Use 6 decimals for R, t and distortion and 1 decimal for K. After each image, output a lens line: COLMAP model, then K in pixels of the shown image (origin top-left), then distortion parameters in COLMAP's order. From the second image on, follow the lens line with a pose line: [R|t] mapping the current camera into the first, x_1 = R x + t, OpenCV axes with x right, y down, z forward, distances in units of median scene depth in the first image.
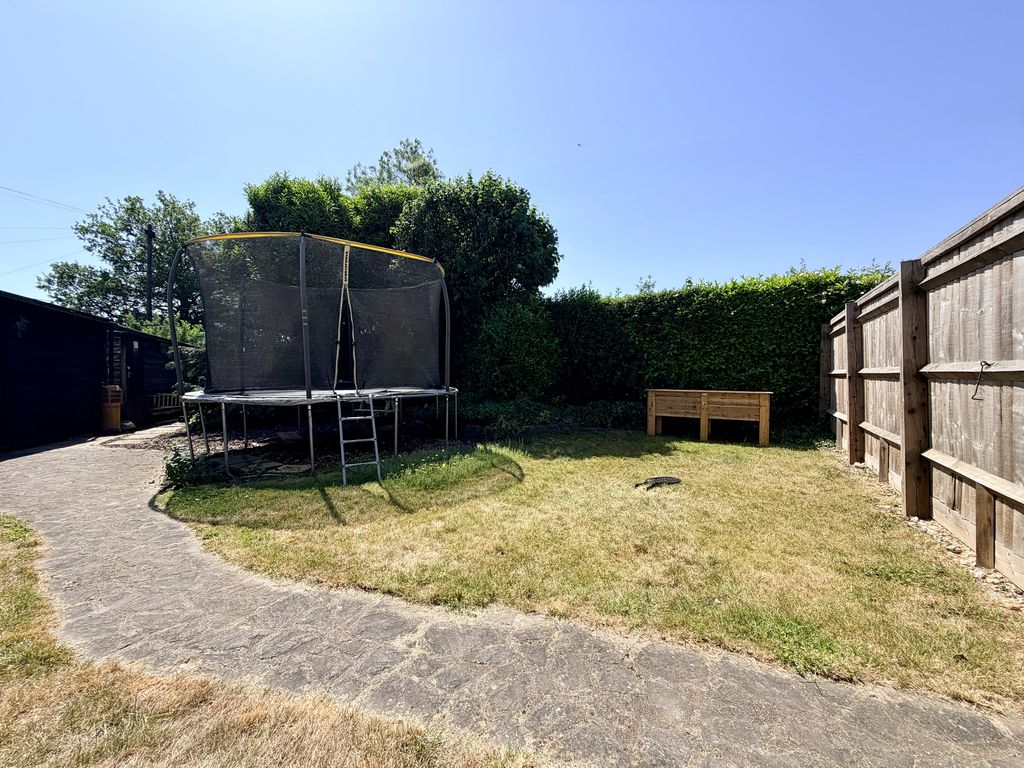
lens RADIAL K [[408.1, 0, 510.5], [0, 408.1, 386.1], [0, 0, 1]] dist [0.000420, -0.000137]
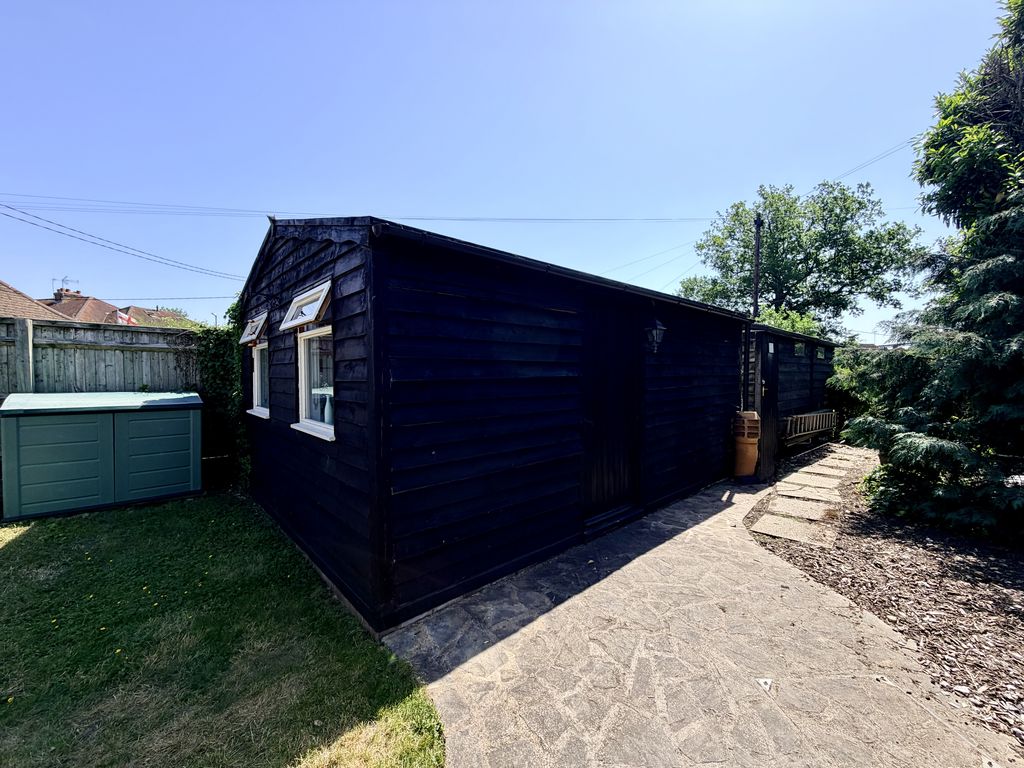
lens RADIAL K [[408.1, 0, 510.5], [0, 408.1, 386.1], [0, 0, 1]] dist [0.000420, -0.000137]
pose [[0.333631, 0.033175, -0.942120, -0.110749], [-0.011178, 0.999450, 0.031236, -0.014199], [0.942638, 0.000110, 0.333818, 0.094114]]
